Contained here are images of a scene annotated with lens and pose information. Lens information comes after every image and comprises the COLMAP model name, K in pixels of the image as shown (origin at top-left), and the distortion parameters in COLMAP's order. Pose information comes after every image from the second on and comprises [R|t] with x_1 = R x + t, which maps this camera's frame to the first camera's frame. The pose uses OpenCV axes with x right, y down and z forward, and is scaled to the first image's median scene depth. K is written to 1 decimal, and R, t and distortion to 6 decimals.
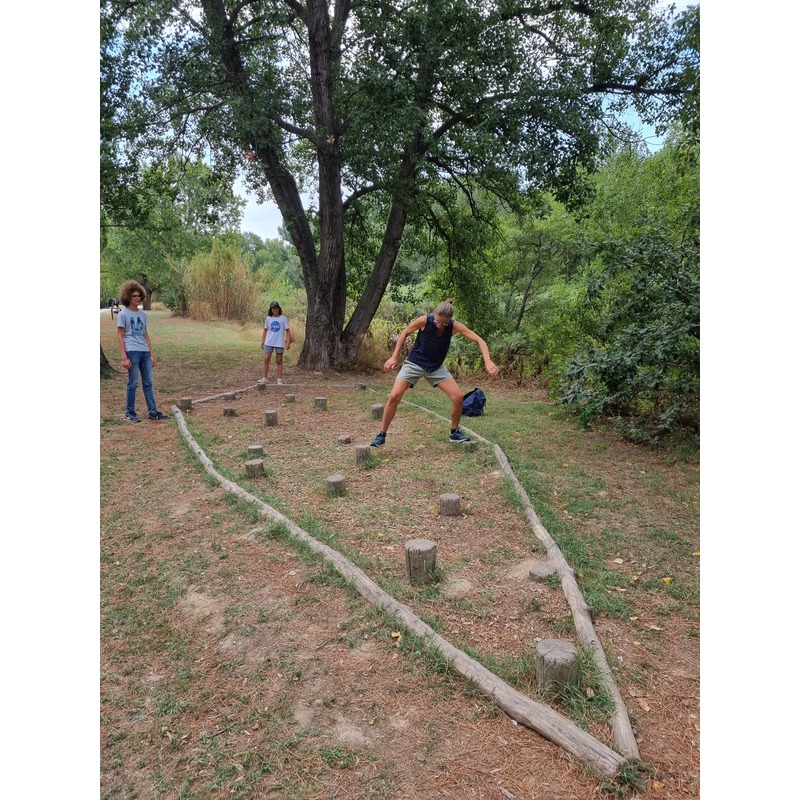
lens RADIAL K [[605.5, 0, 399.6], [0, 605.5, 405.2], [0, 0, 1]] dist [0.067723, -0.053247]
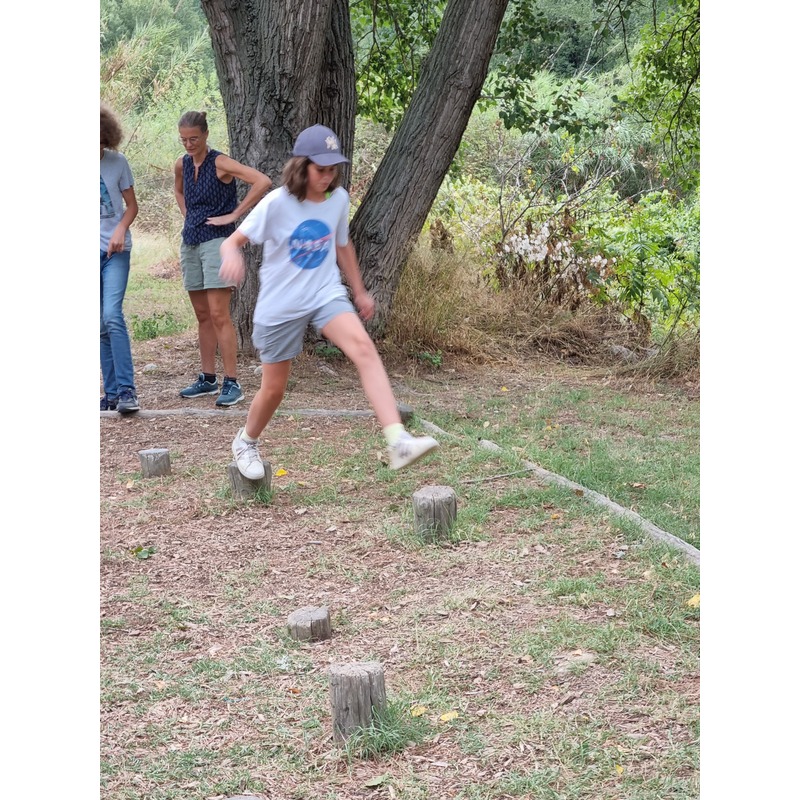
lens RADIAL K [[1815.7, 0, 352.3], [0, 1815.7, 424.8], [0, 0, 1]] dist [0.076680, 0.209840]
pose [[0.993586, -0.012799, -0.112351, 0.018917], [0.011812, 0.999886, -0.009447, -0.021276], [0.112459, 0.008059, 0.993624, 0.121955]]
